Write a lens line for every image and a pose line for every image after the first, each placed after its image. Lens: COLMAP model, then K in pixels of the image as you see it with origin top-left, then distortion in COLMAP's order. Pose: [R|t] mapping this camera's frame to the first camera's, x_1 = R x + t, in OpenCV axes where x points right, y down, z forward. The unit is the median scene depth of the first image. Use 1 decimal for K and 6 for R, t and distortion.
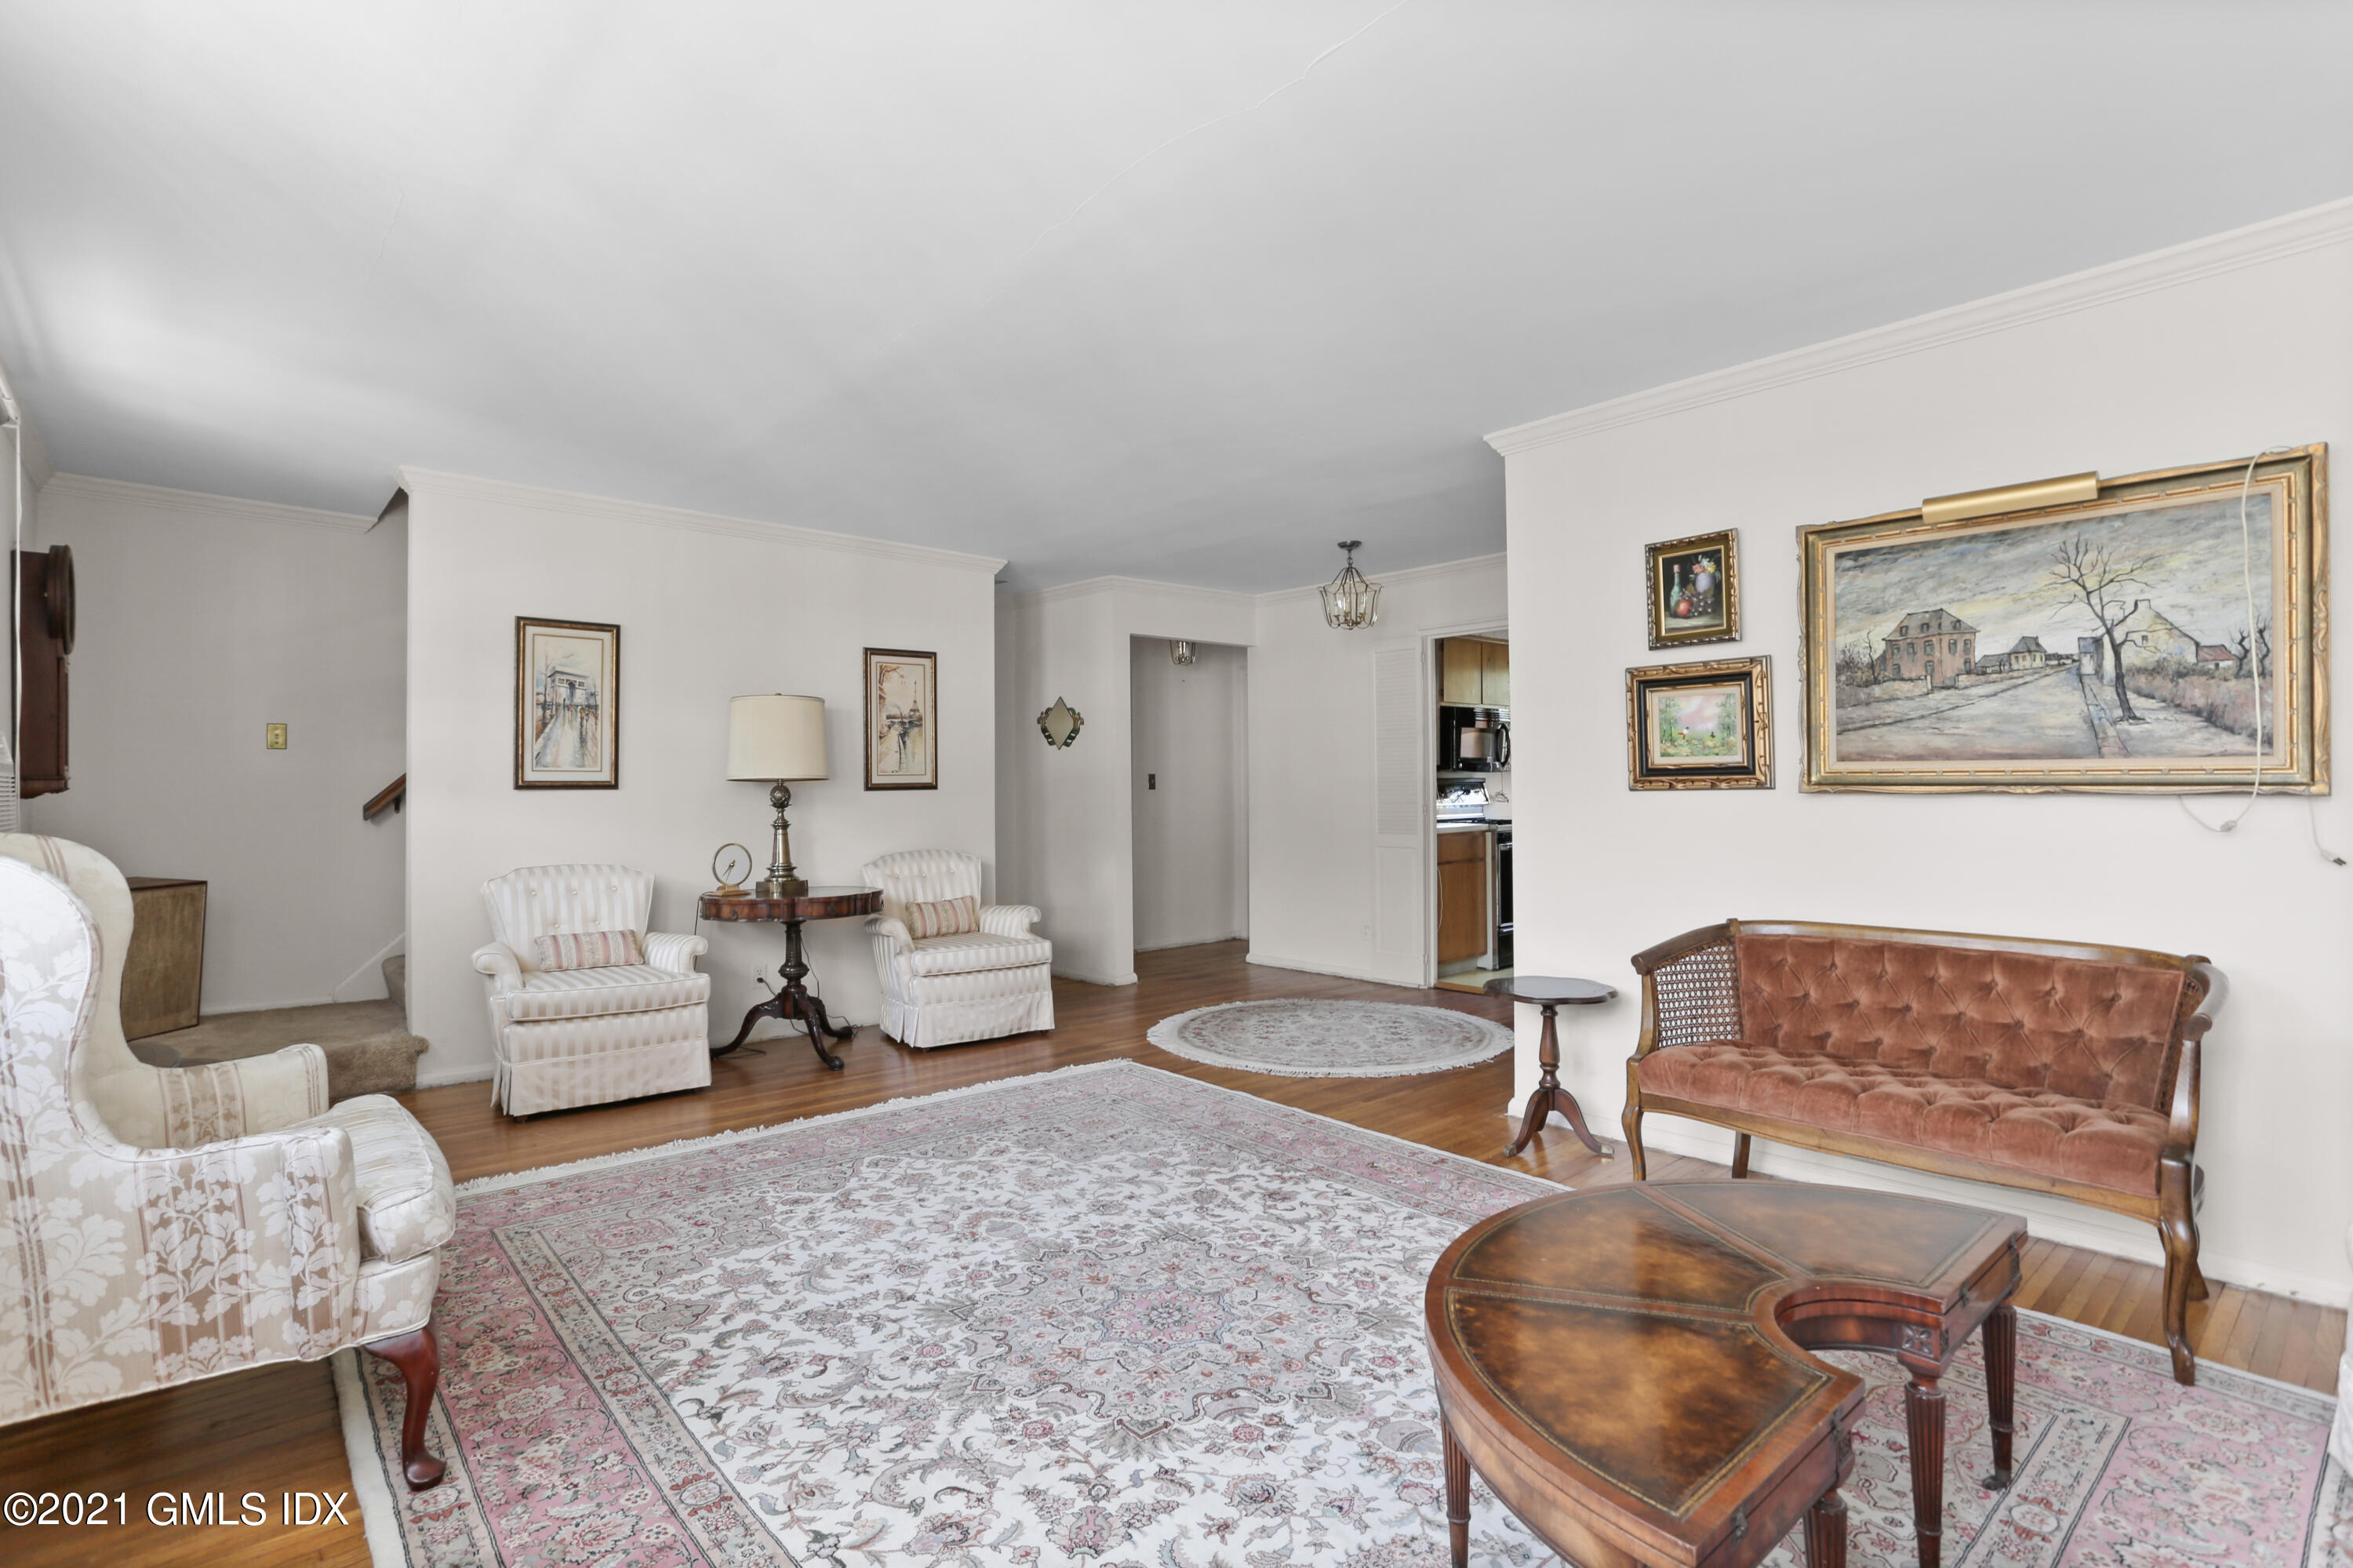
lens RADIAL K [[1139.7, 0, 1169.5], [0, 1139.7, 767.0], [0, 0, 1]] dist [-0.052614, 0.033485]
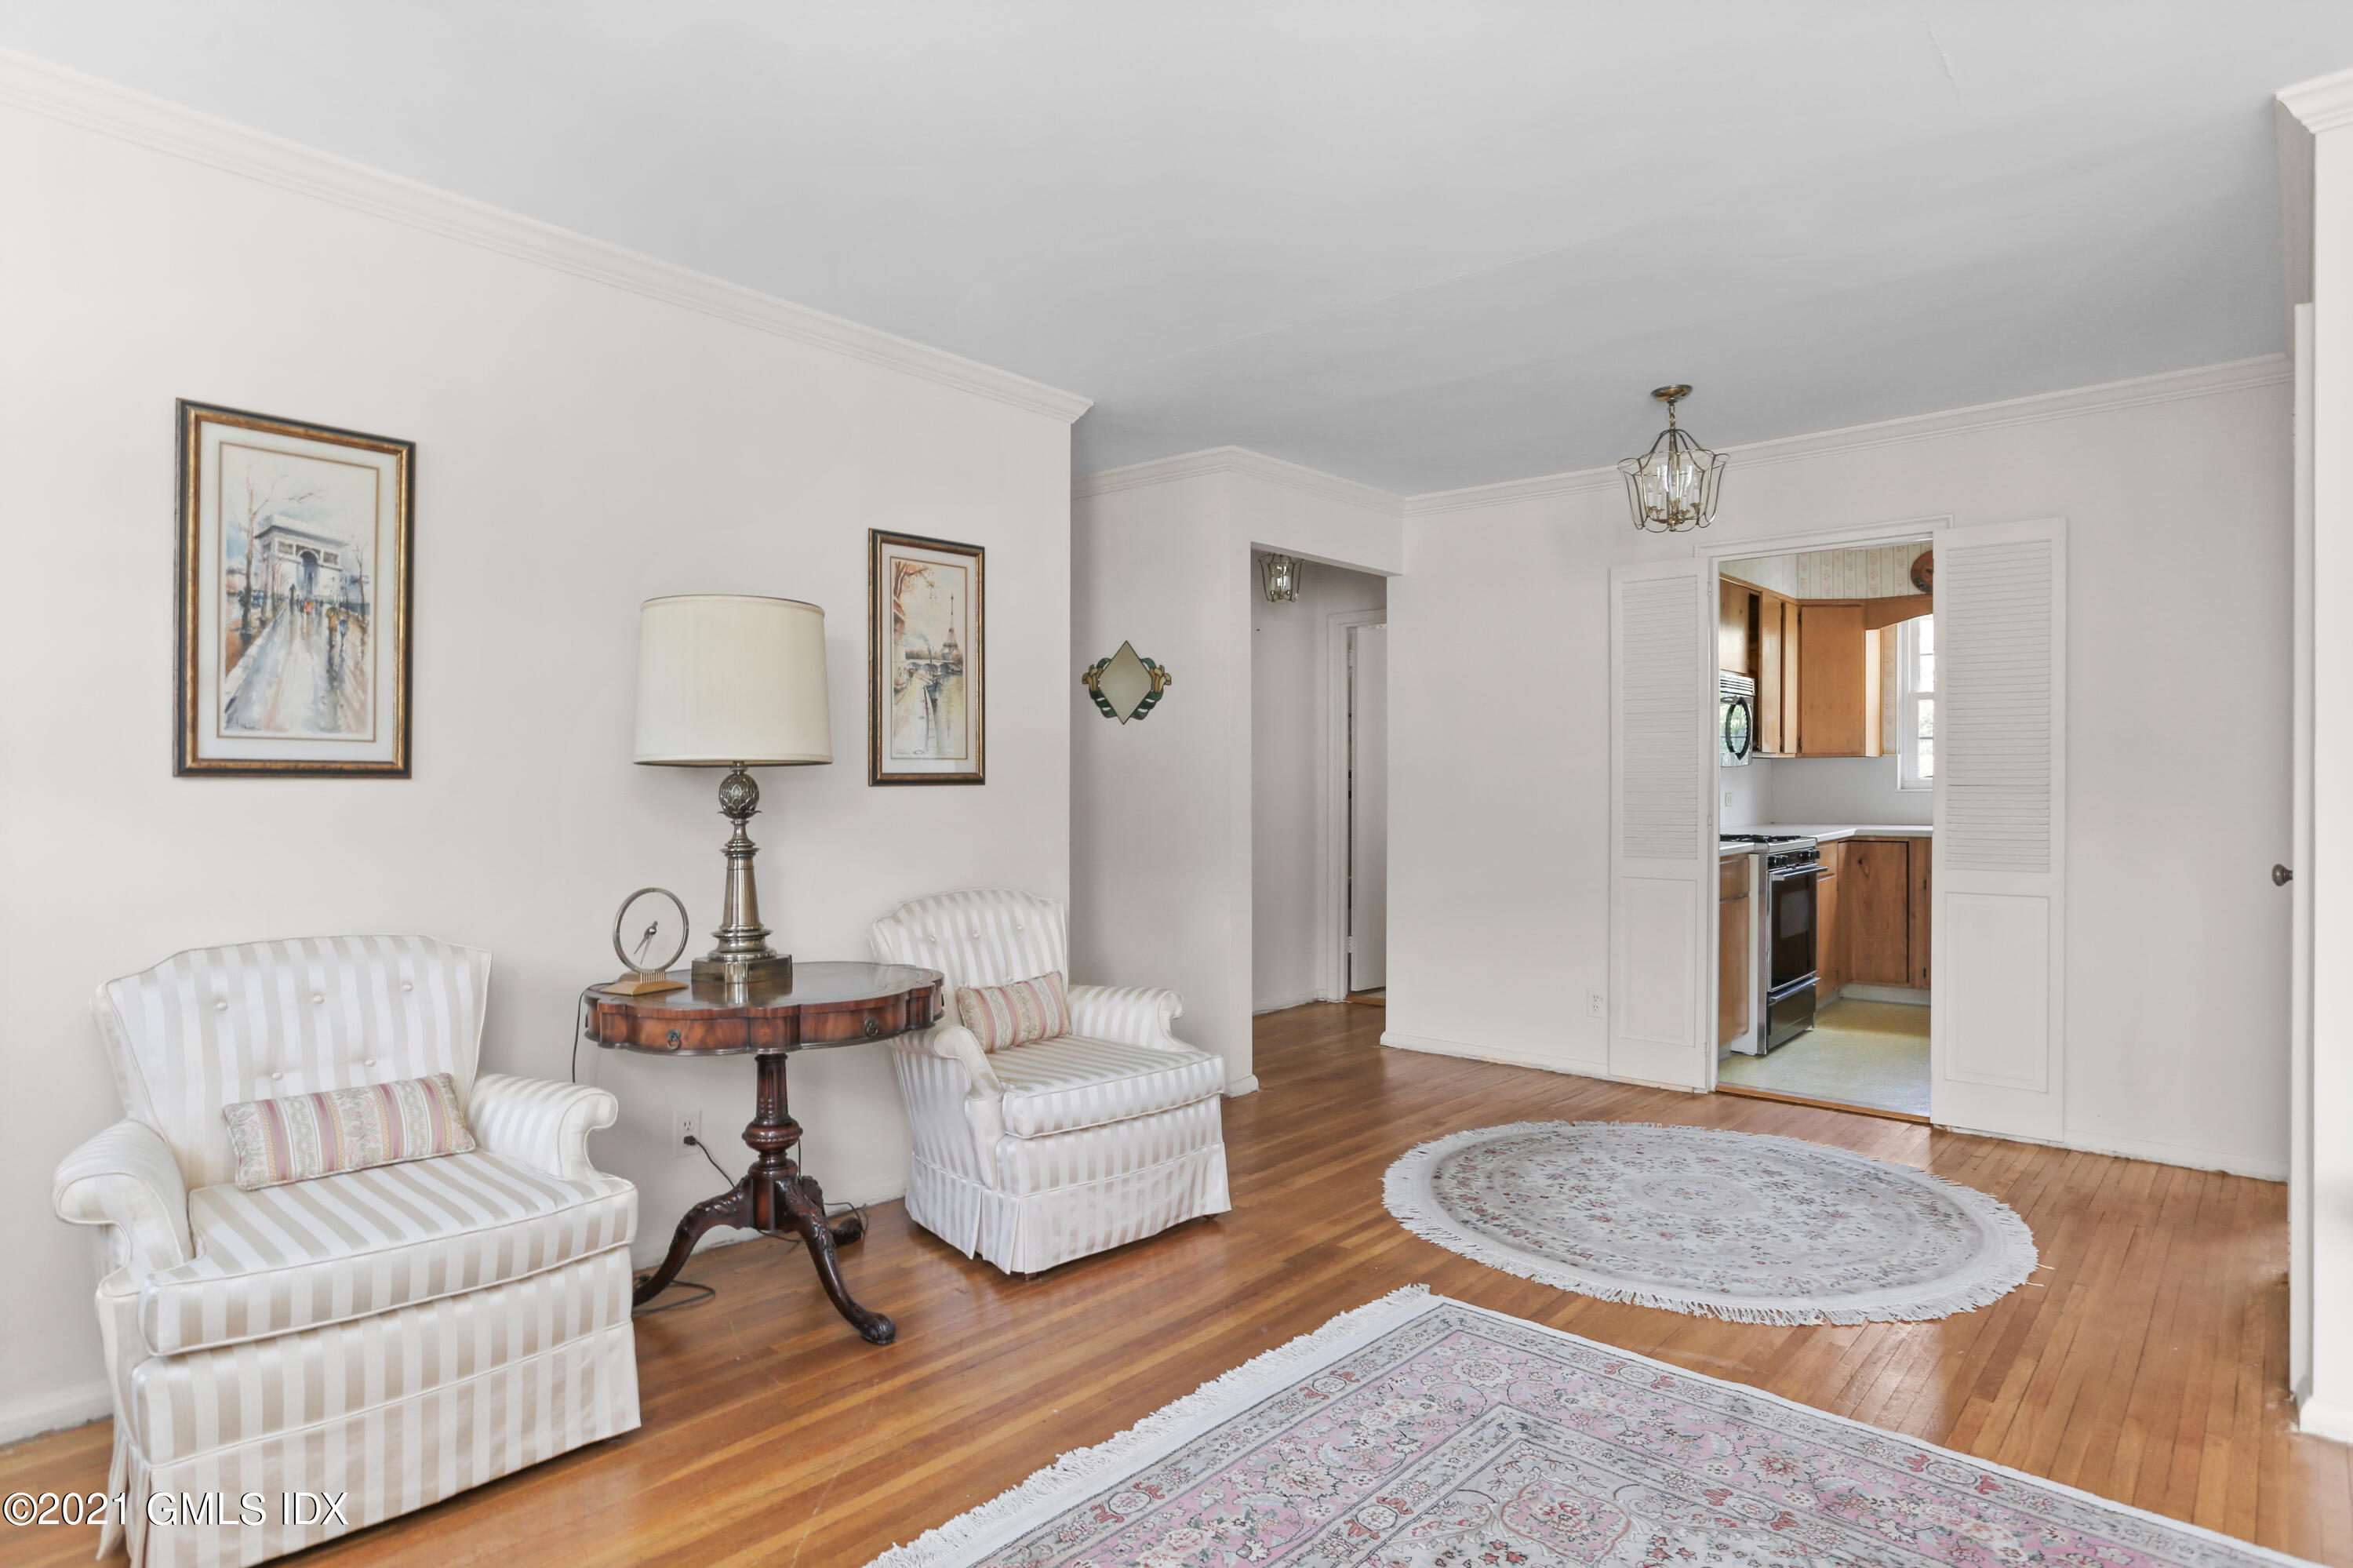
lens RADIAL K [[1276.0, 0, 1176.5], [0, 1276.0, 784.0], [0, 0, 1]] dist [-0.037113, 0.019542]
pose [[0.992294, 0.008438, 0.123617, -0.314598], [-0.010479, 0.999819, 0.015870, 0.013781], [-0.123461, -0.017043, 0.992203, 0.576166]]
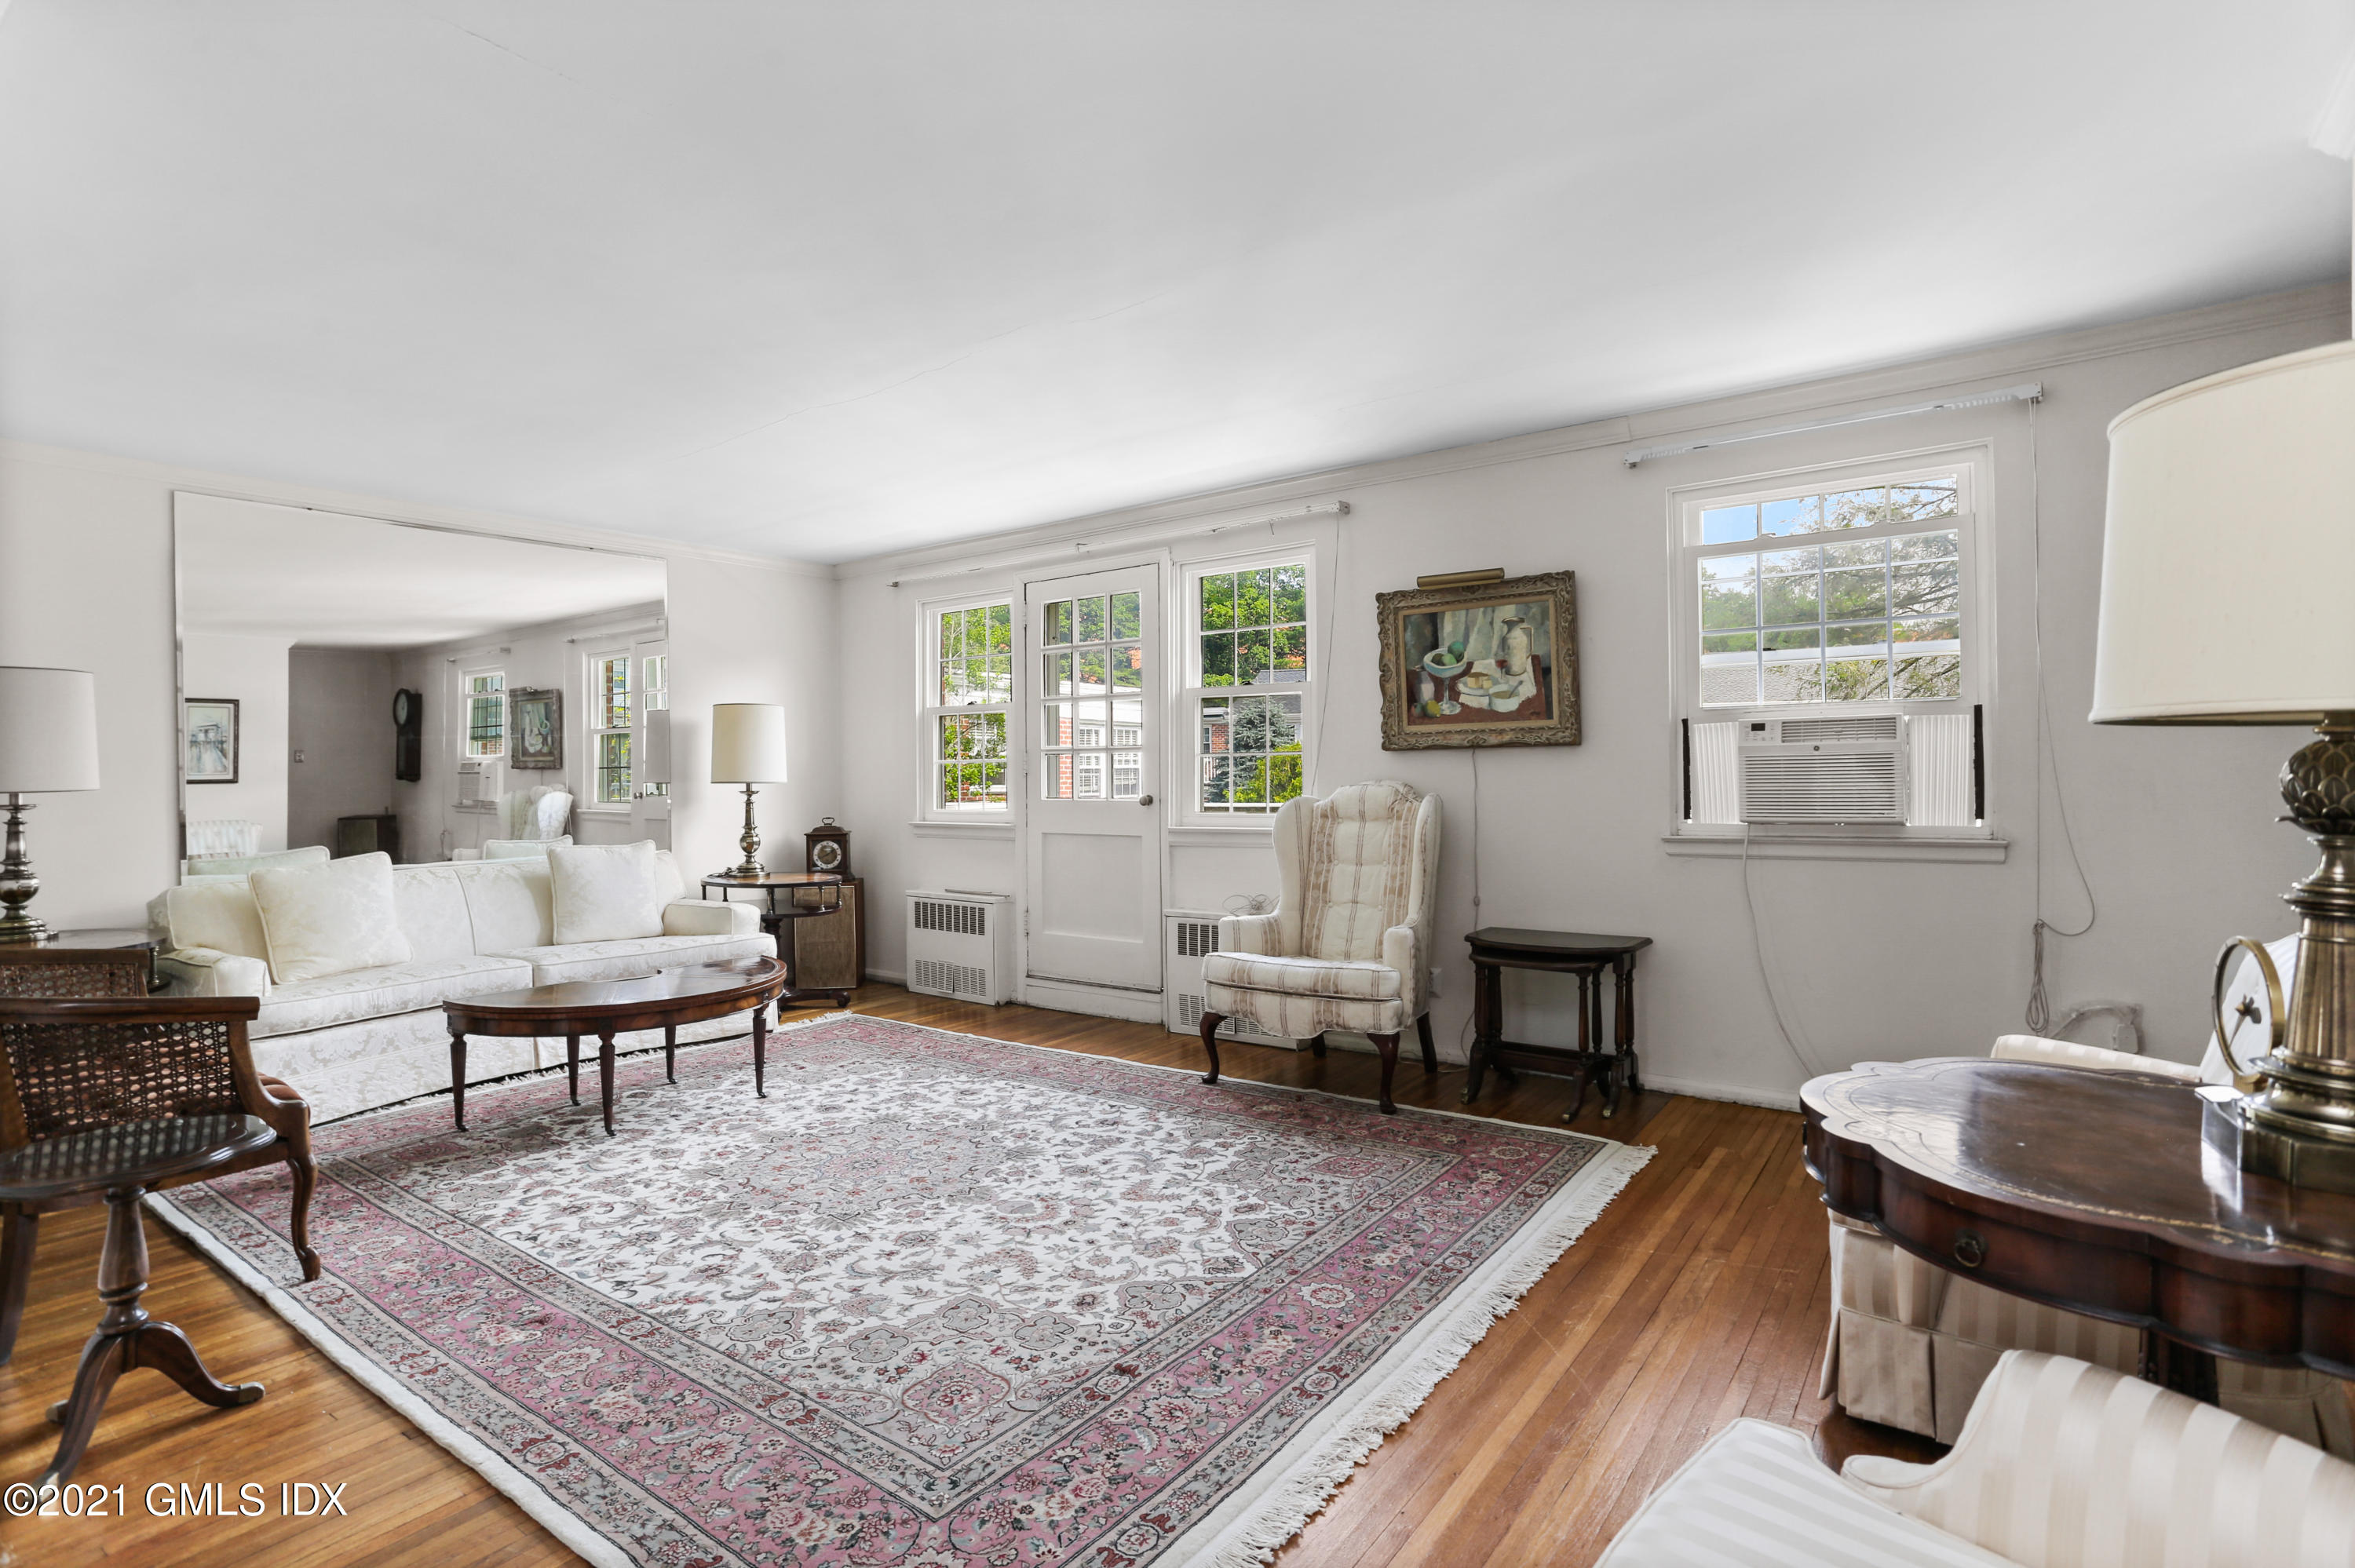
lens RADIAL K [[1150.9, 0, 1170.1], [0, 1150.9, 797.7], [0, 0, 1]] dist [-0.053943, 0.033670]
pose [[-0.978975, 0.021089, -0.202885, -0.066889], [0.021950, 0.999757, -0.001994, 0.034082], [0.202793, -0.006406, -0.979201, 1.721518]]
